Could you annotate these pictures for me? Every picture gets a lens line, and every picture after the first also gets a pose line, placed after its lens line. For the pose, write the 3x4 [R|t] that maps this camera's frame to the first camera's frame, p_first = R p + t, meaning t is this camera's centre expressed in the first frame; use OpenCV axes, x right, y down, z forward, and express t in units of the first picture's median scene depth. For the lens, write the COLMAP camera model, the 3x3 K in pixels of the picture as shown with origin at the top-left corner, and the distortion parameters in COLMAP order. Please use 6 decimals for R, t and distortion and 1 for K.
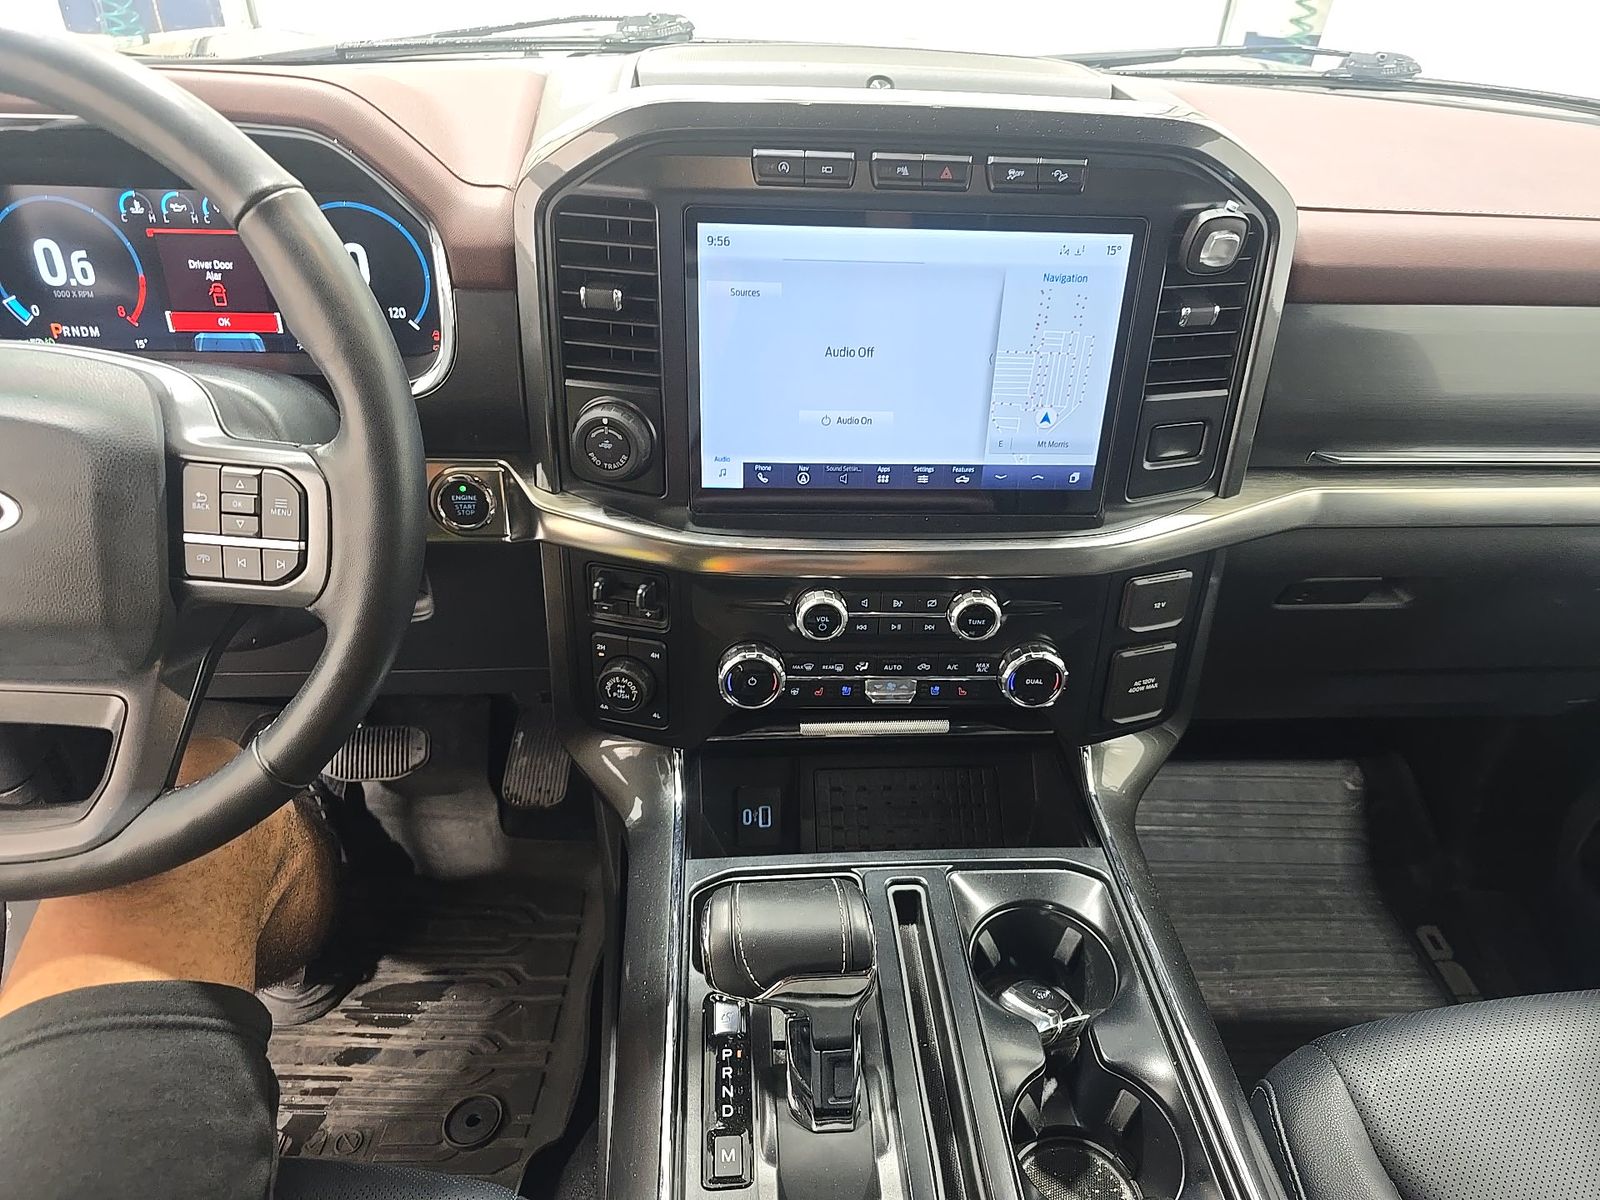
lens RADIAL K [[1082.1, 0, 809.1], [0, 1082.1, 607.8], [0, 0, 1]] dist [0.038897, -0.029028]
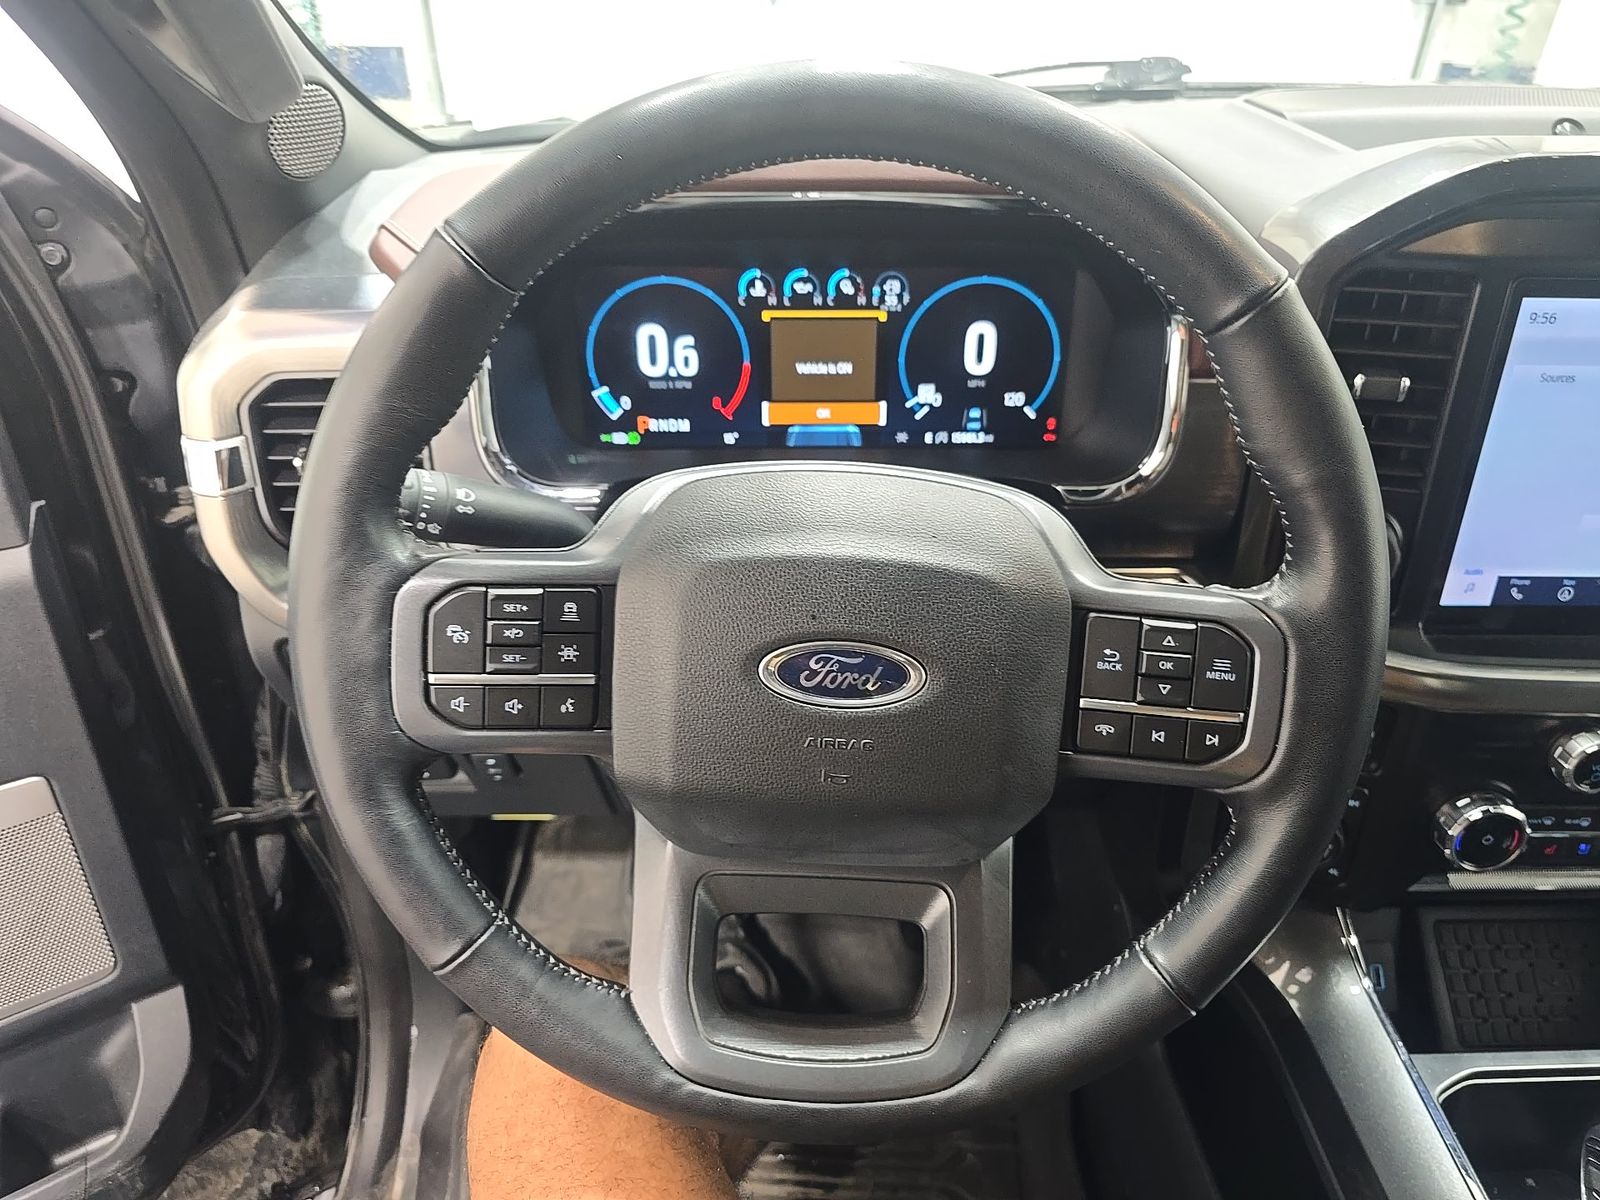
lens RADIAL K [[1082.1, 0, 809.3], [0, 1082.1, 604.8], [0, 0, 1]] dist [0.038897, -0.029028]
pose [[0.998231, 0.003231, -0.059370, -0.509564], [-0.005356, 0.999349, -0.035667, -0.075569], [0.059217, 0.035922, 0.997599, 0.126869]]
